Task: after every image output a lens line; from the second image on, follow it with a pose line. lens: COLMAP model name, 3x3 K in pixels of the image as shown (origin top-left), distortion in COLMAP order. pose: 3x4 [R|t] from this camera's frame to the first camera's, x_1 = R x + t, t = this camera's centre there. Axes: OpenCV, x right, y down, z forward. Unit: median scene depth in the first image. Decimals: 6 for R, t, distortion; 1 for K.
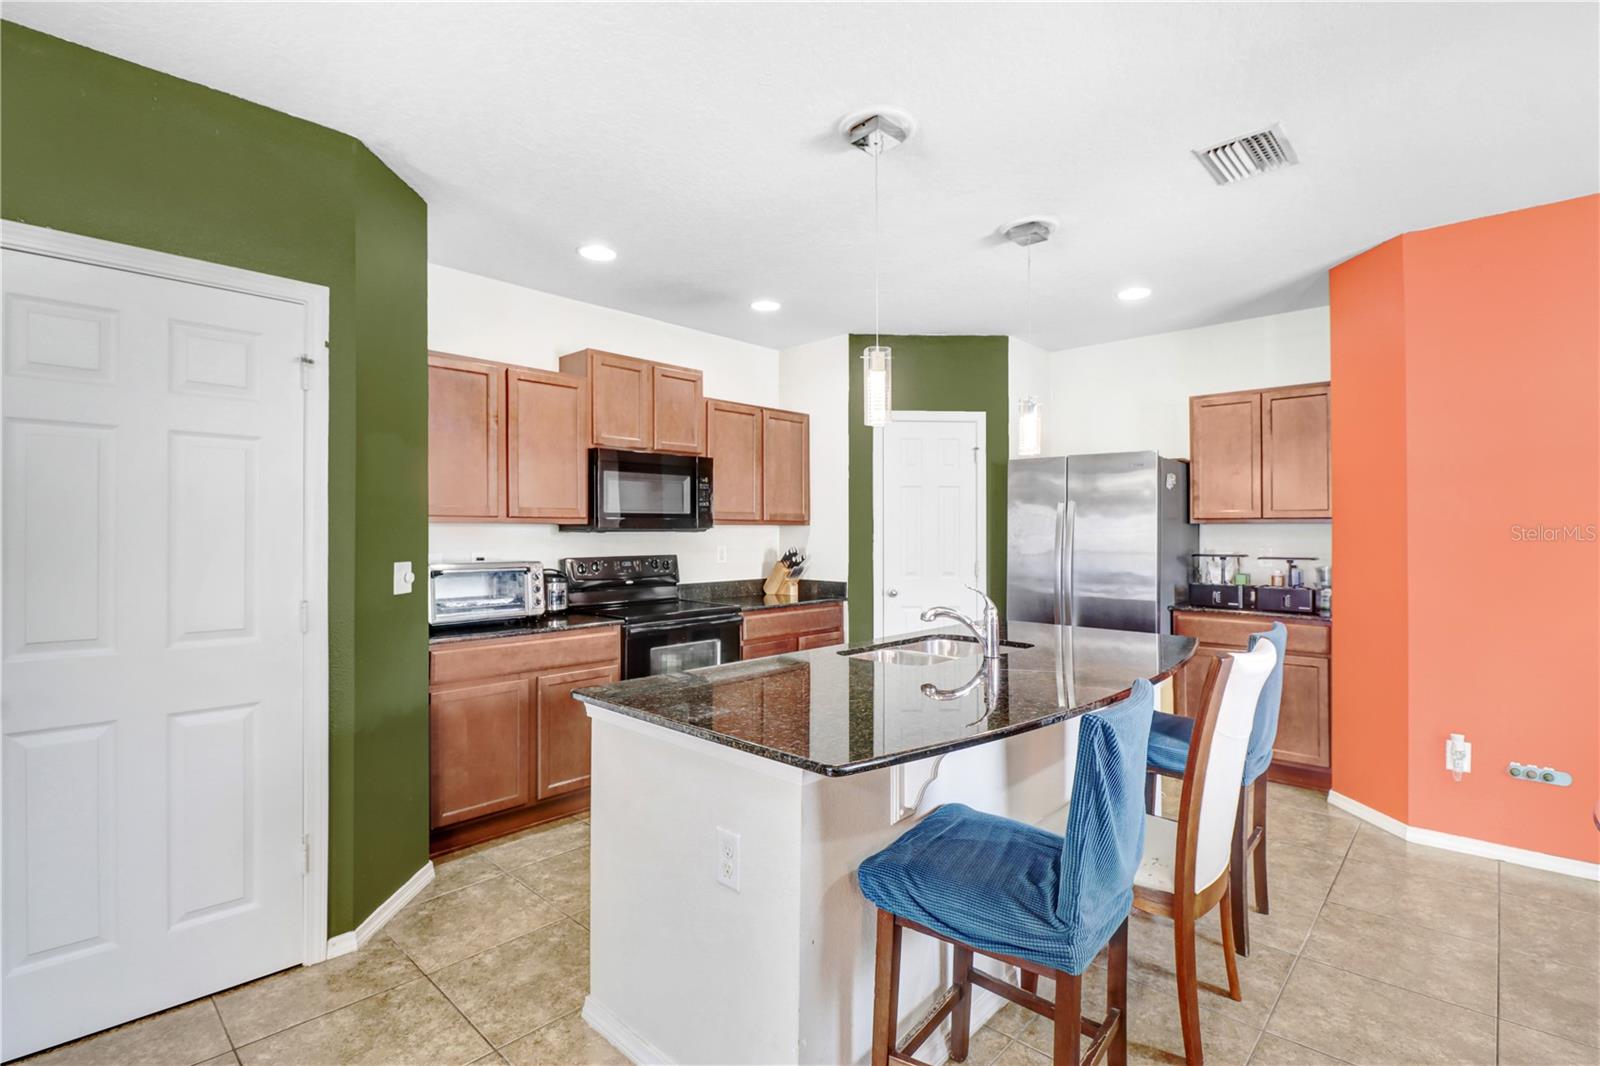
lens RADIAL K [[761.3, 0, 799.5], [0, 761.3, 520.9], [0, 0, 1]] dist [-0.001288, -0.007375]
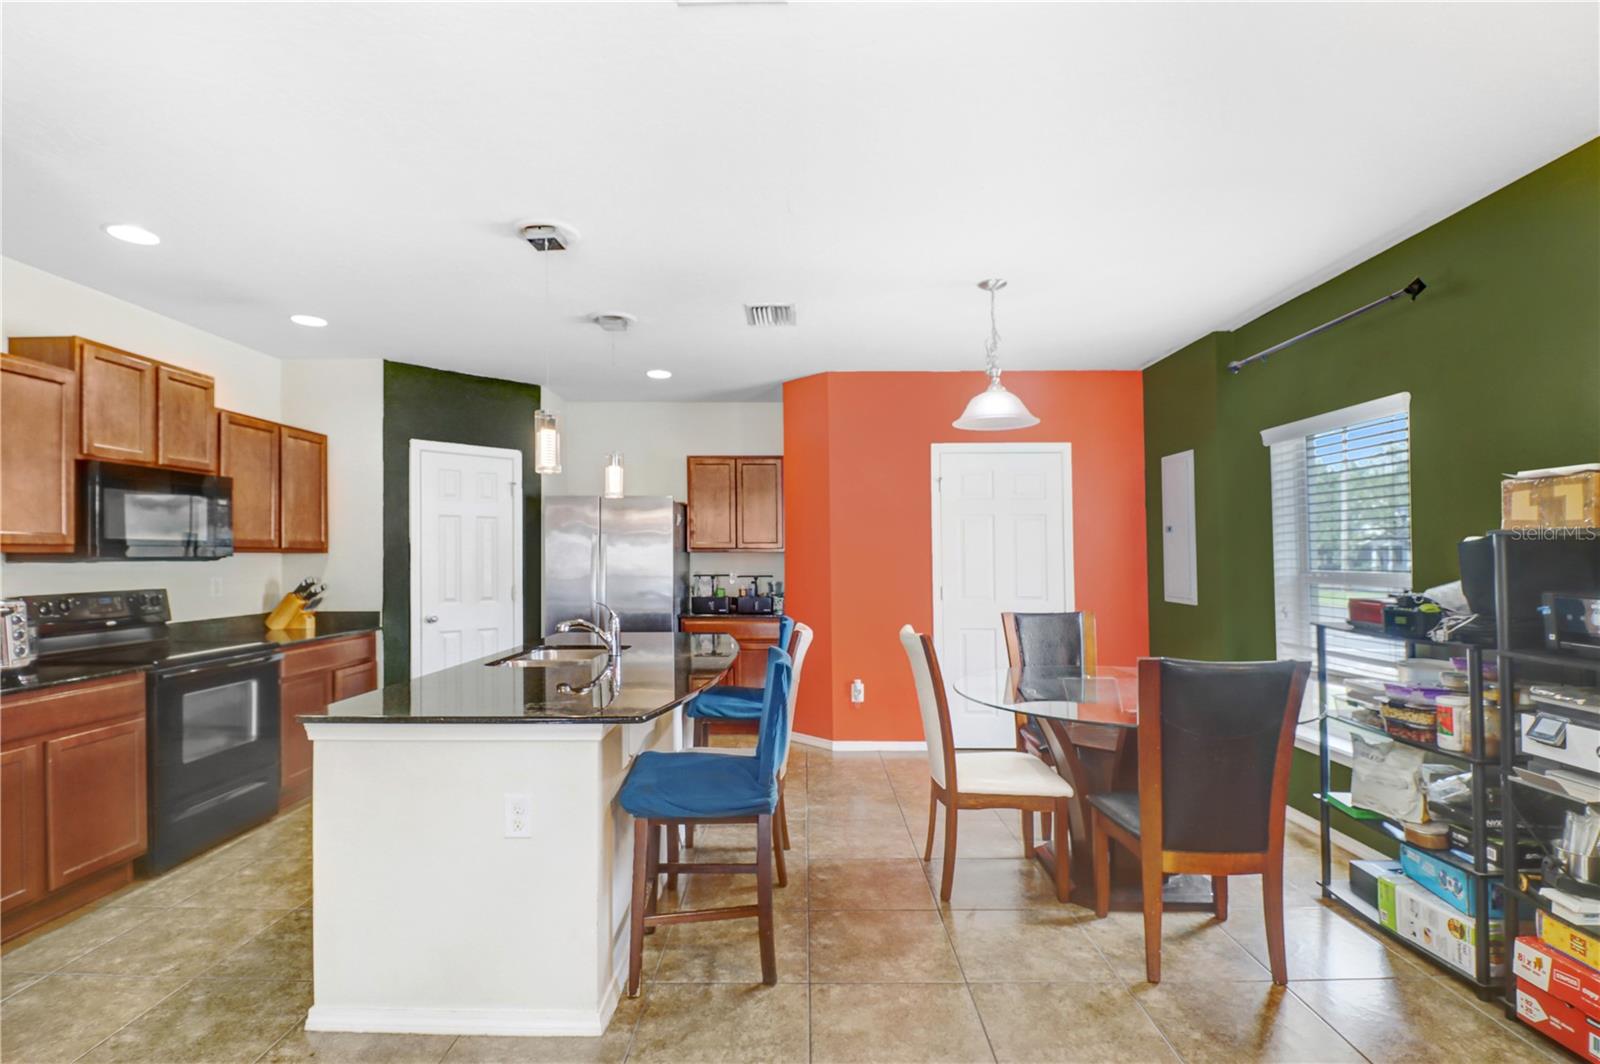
lens RADIAL K [[761.3, 0, 787.3], [0, 761.3, 537.7], [0, 0, 1]] dist [-0.001288, -0.007375]
pose [[0.750290, 0.012751, 0.660986, -0.214354], [-0.004348, 0.999888, -0.014353, -0.002856], [-0.661095, 0.007895, 0.750261, -0.093948]]
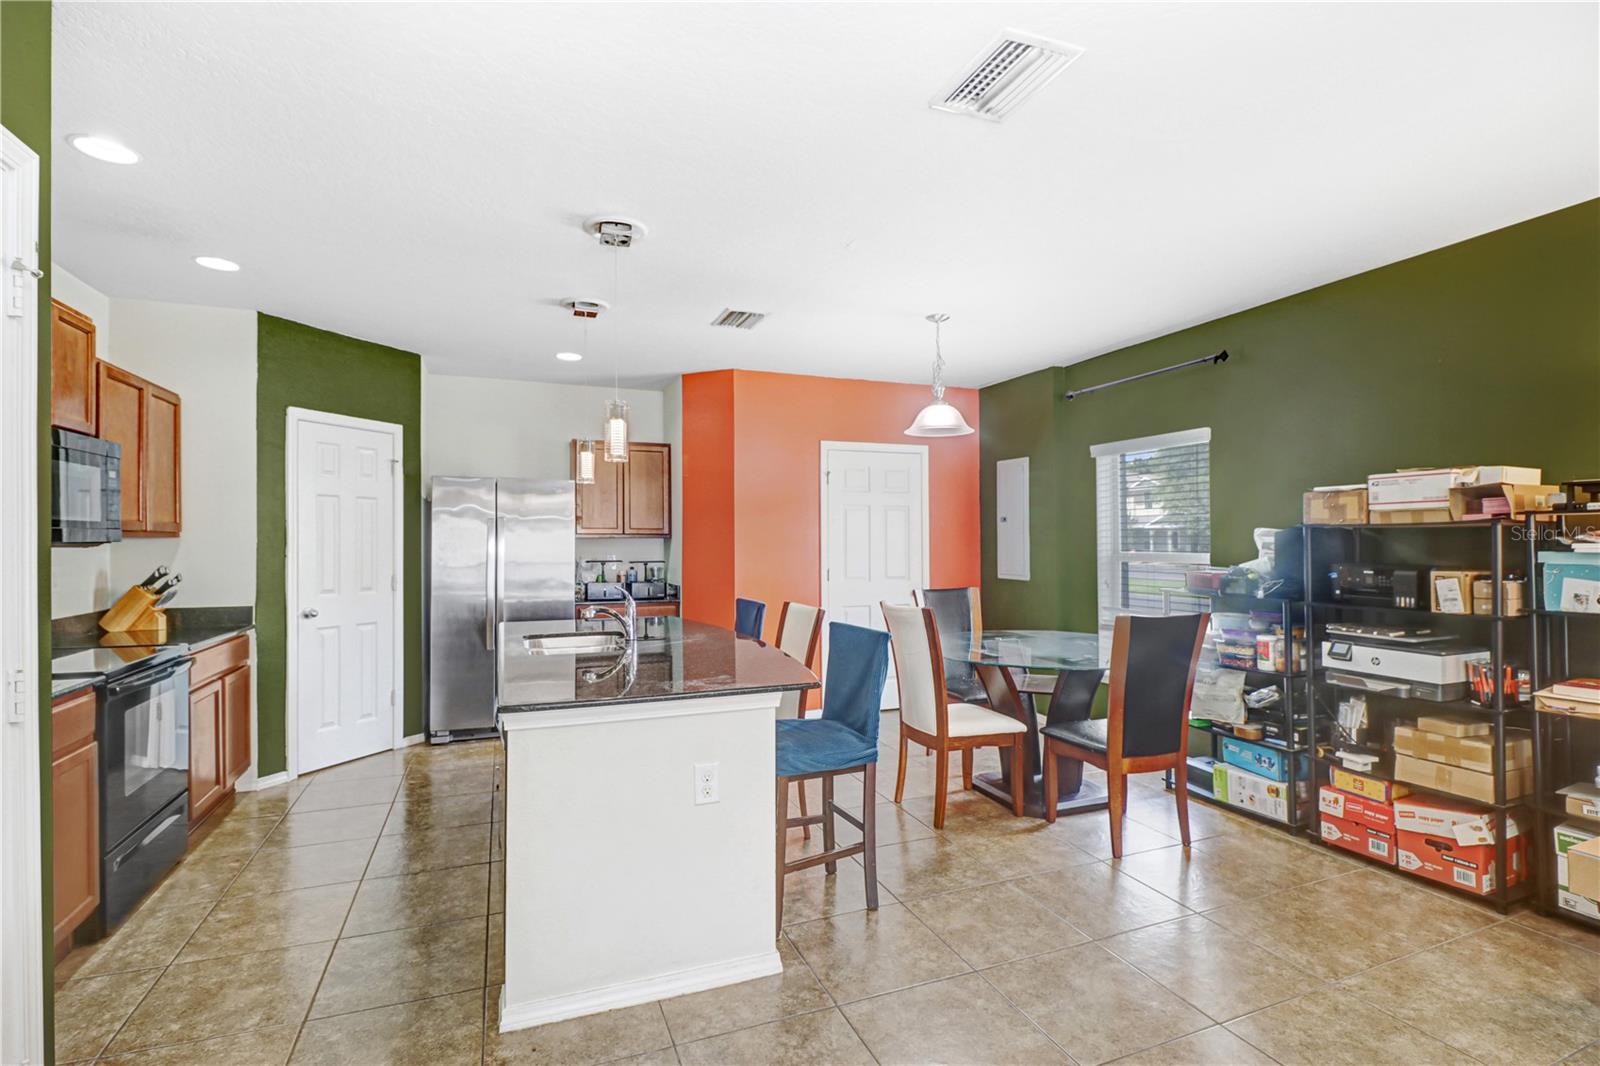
lens RADIAL K [[761.3, 0, 801.2], [0, 761.3, 501.3], [0, 0, 1]] dist [-0.001288, -0.007375]
pose [[0.441156, 0.044523, 0.896326, -0.476470], [-0.007693, 0.998920, -0.045832, -0.000835], [-0.897398, 0.013324, 0.441022, 0.101049]]
